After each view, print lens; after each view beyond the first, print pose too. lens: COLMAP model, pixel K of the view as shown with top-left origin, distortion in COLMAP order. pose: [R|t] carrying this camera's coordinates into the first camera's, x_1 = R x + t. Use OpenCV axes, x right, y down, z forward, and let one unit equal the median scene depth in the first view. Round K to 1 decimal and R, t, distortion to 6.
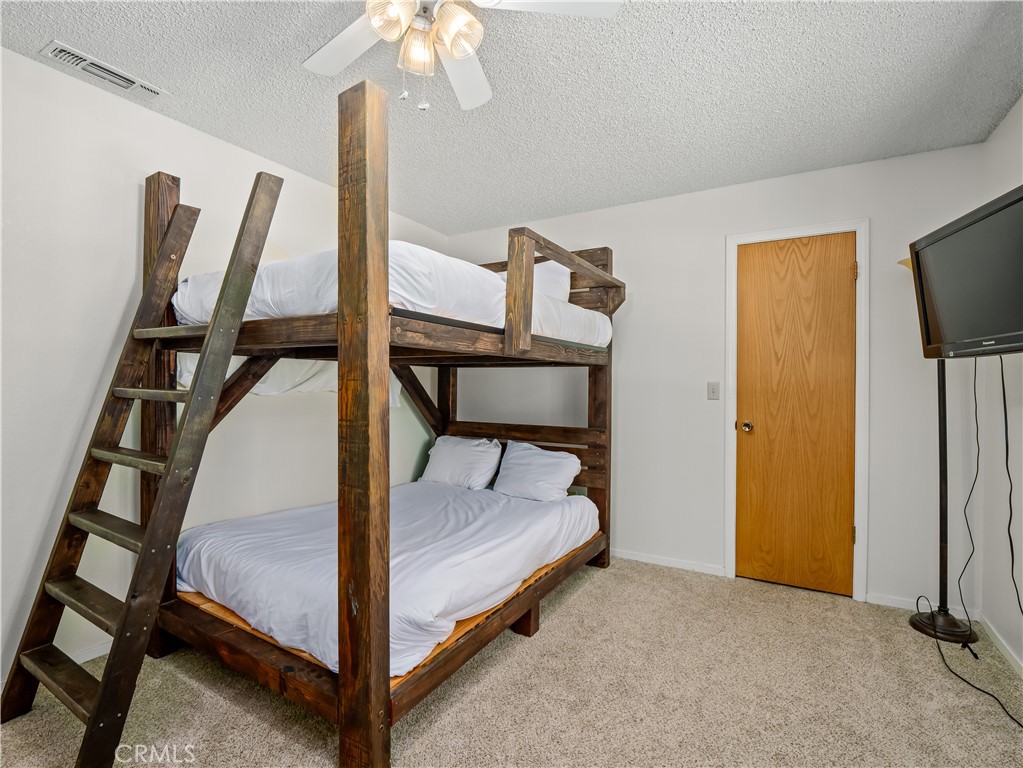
lens RADIAL K [[494.9, 0, 511.0], [0, 494.9, 384.9], [0, 0, 1]] dist [-0.004768, -0.001879]
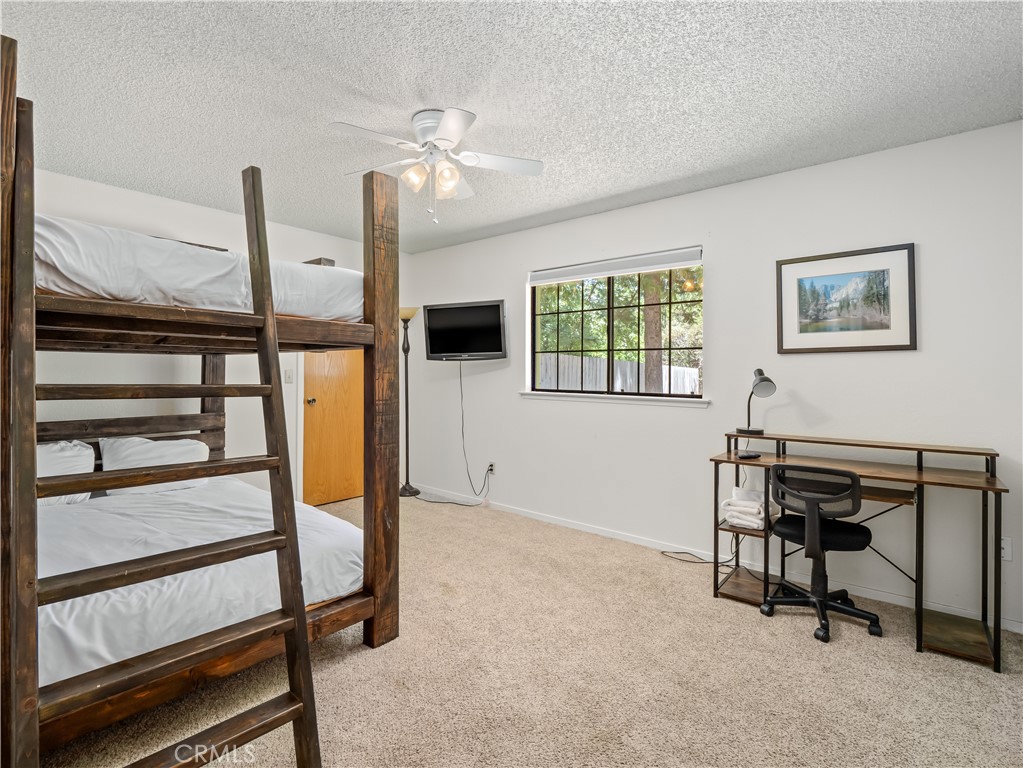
lens RADIAL K [[494.9, 0, 512.4], [0, 494.9, 375.3], [0, 0, 1]] dist [-0.004768, -0.001879]
pose [[0.169650, -0.012442, 0.985426, -1.110883], [-0.002040, 0.999914, 0.012976, -0.014152], [-0.985502, -0.004212, 0.169610, 0.240807]]
